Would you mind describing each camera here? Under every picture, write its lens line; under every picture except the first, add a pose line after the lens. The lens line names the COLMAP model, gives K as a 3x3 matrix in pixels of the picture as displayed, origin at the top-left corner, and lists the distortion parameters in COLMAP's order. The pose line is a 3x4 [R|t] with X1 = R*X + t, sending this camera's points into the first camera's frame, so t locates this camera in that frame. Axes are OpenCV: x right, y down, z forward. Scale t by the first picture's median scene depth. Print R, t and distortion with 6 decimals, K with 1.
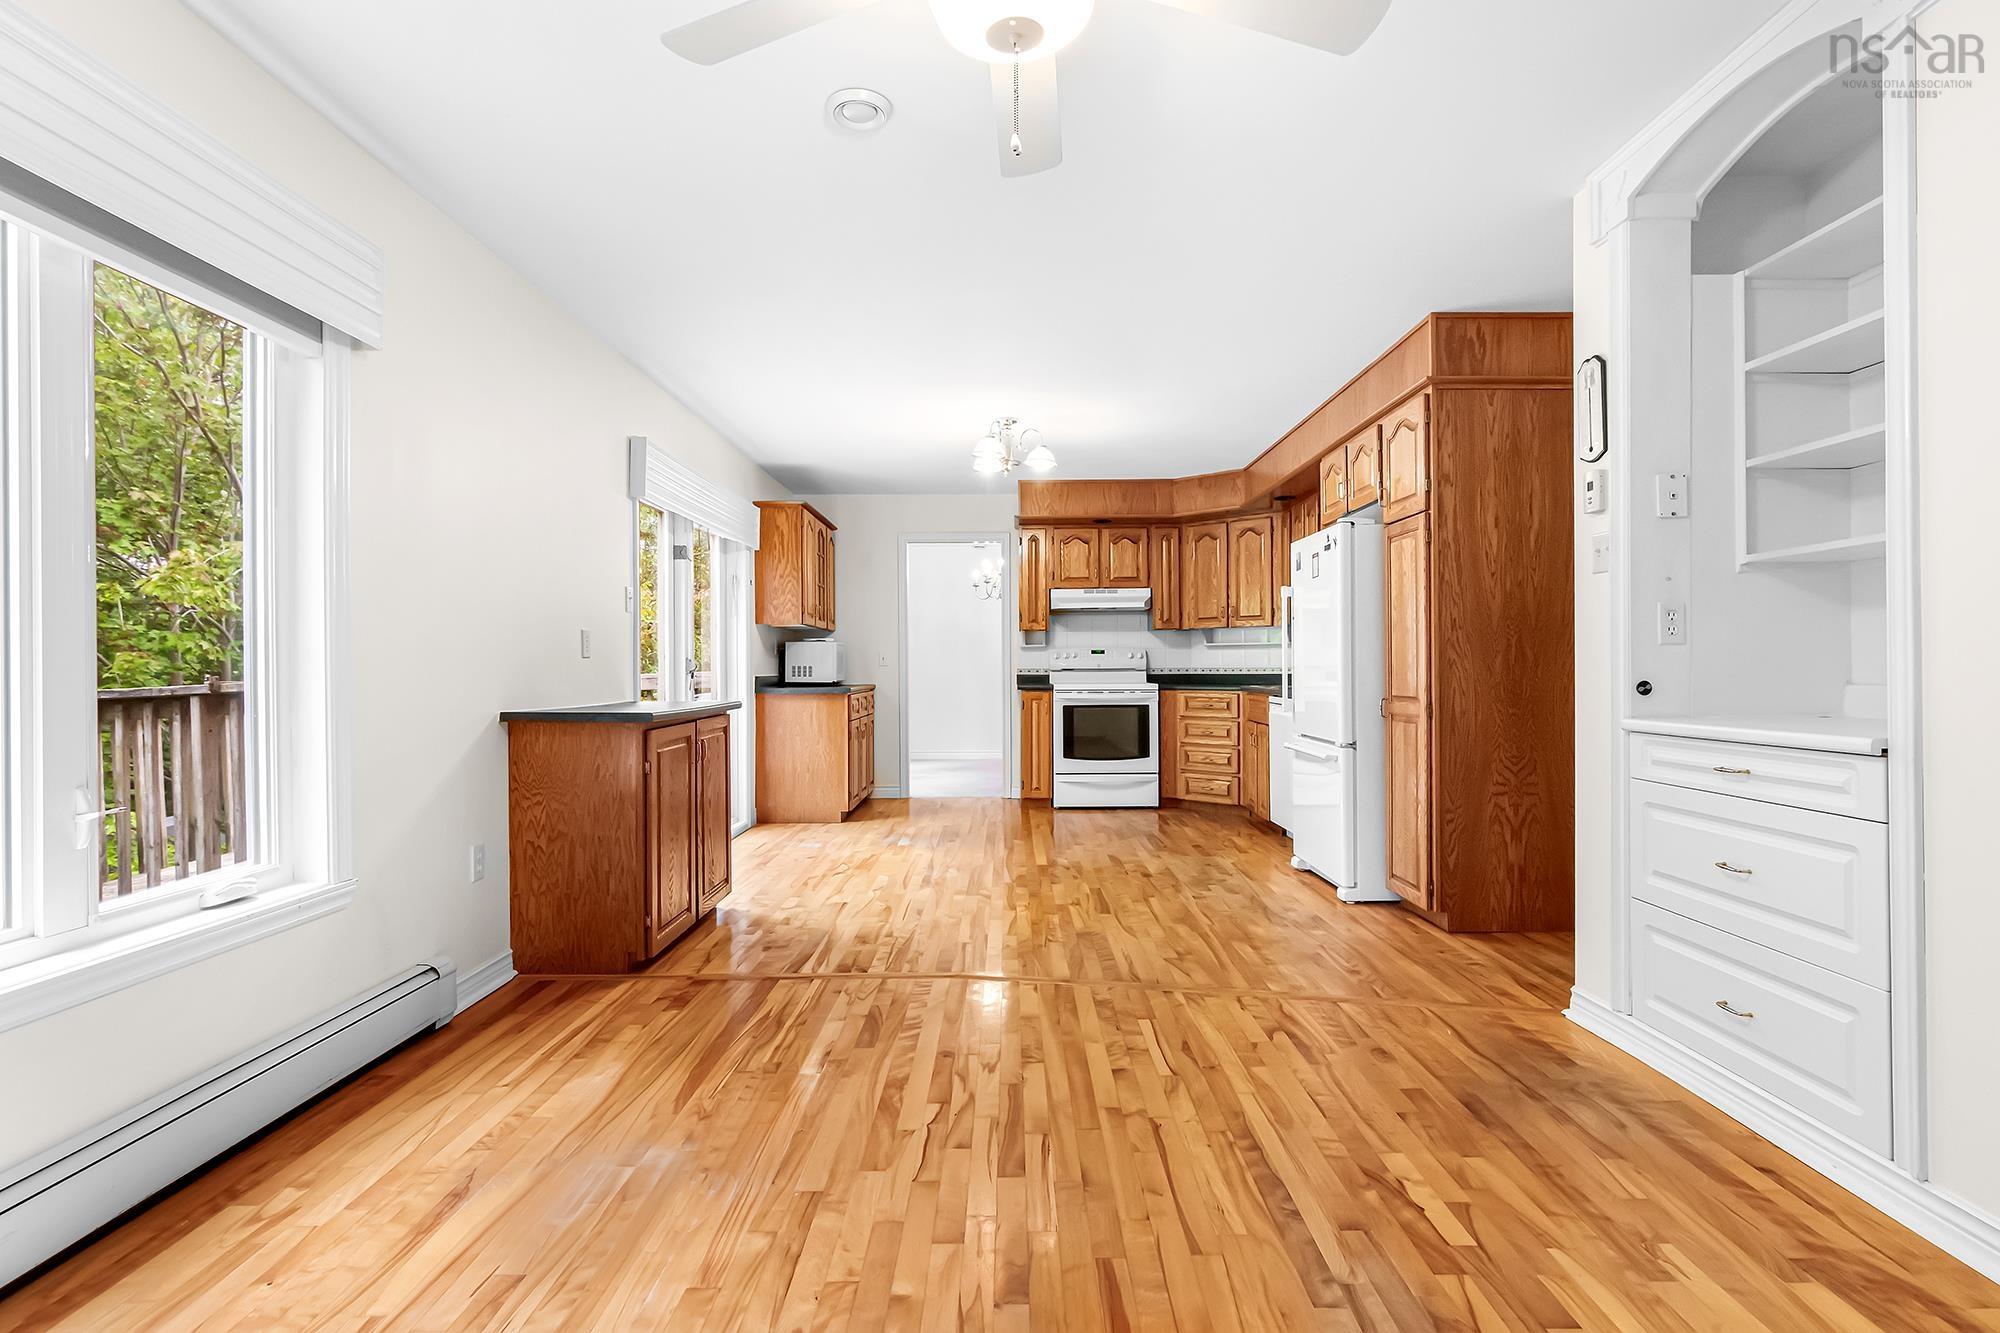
lens RADIAL K [[990.5, 0, 1010.7], [0, 990.5, 668.4], [0, 0, 1]] dist [0.017080, -0.002314]
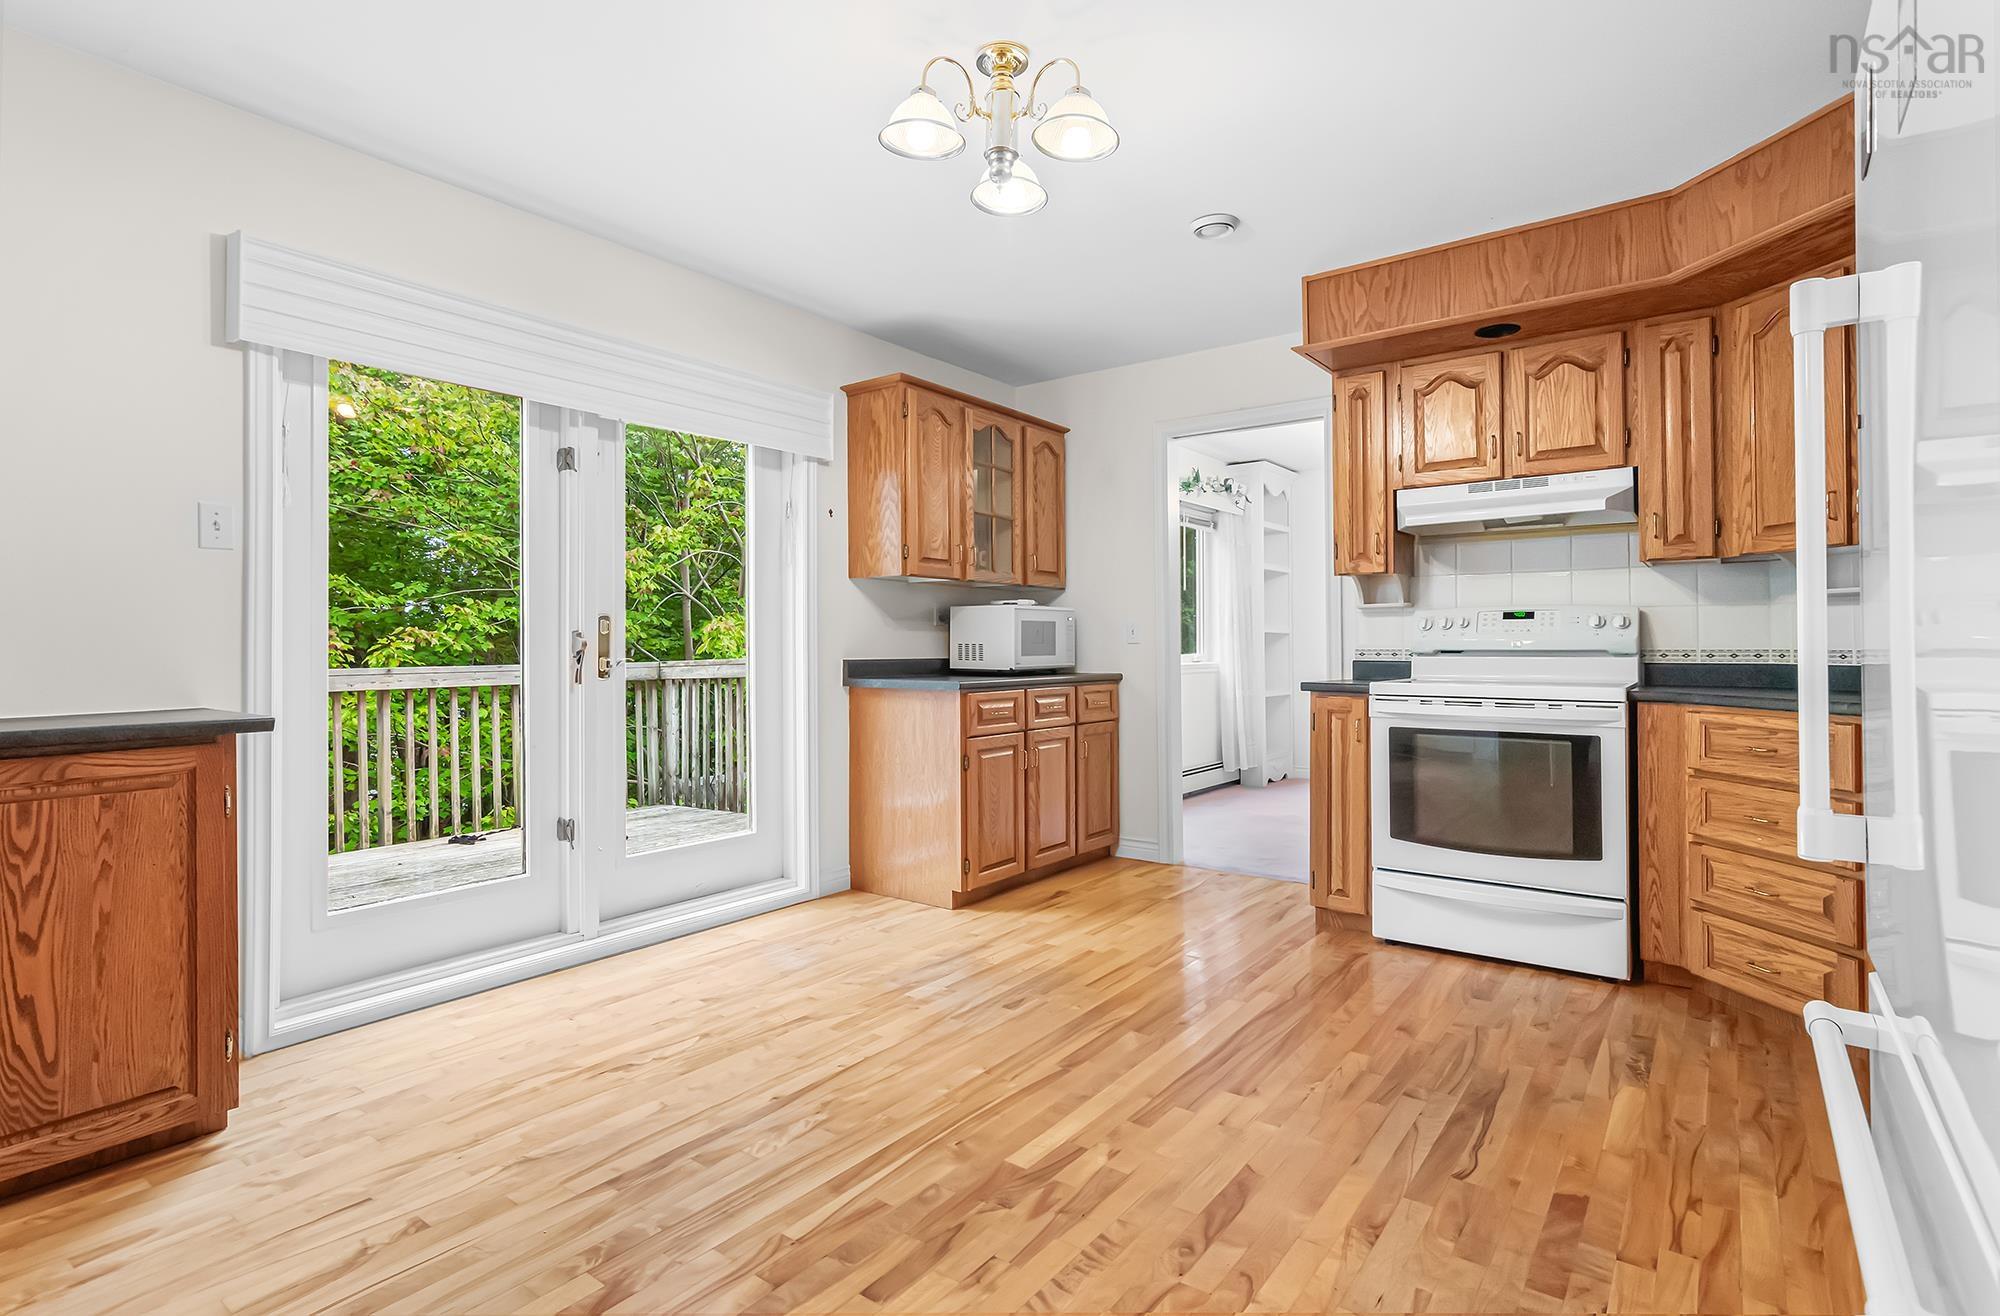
lens RADIAL K [[990.5, 0, 1007.7], [0, 990.5, 640.2], [0, 0, 1]] dist [0.017080, -0.002314]
pose [[0.800517, -0.000945, -0.599309, 0.191035], [-0.002591, 0.999984, -0.005037, -0.001746], [0.599304, 0.005585, 0.800502, 0.502416]]
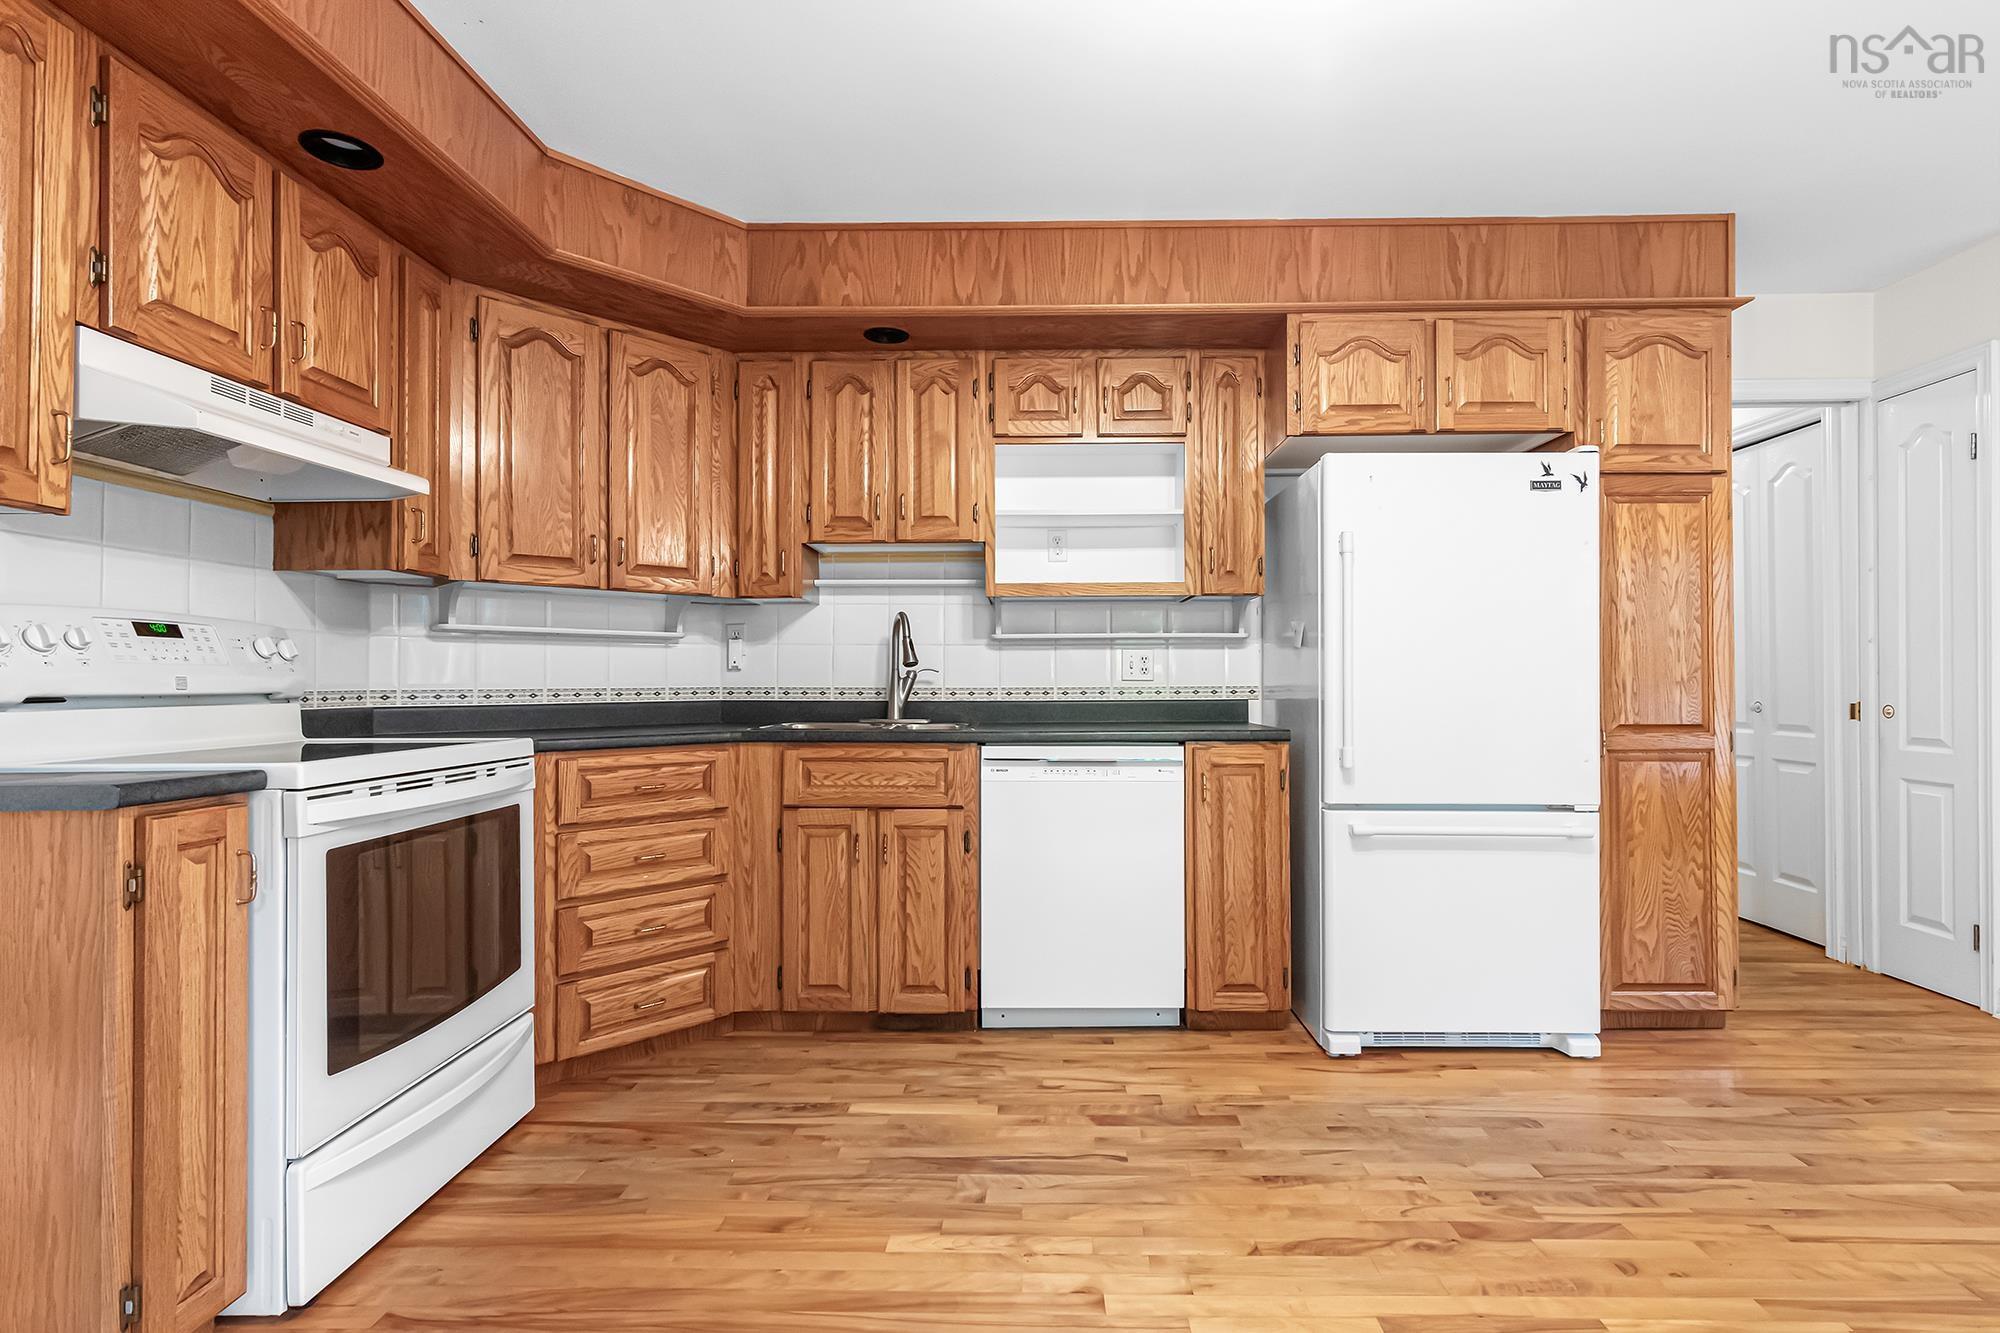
lens RADIAL K [[990.5, 0, 1038.4], [0, 990.5, 669.8], [0, 0, 1]] dist [0.017080, -0.002314]
pose [[0.001412, 0.014229, 0.999898, -0.184050], [0.006452, 0.999878, -0.014238, -0.001321], [-0.999978, 0.006472, 0.001320, 0.824420]]
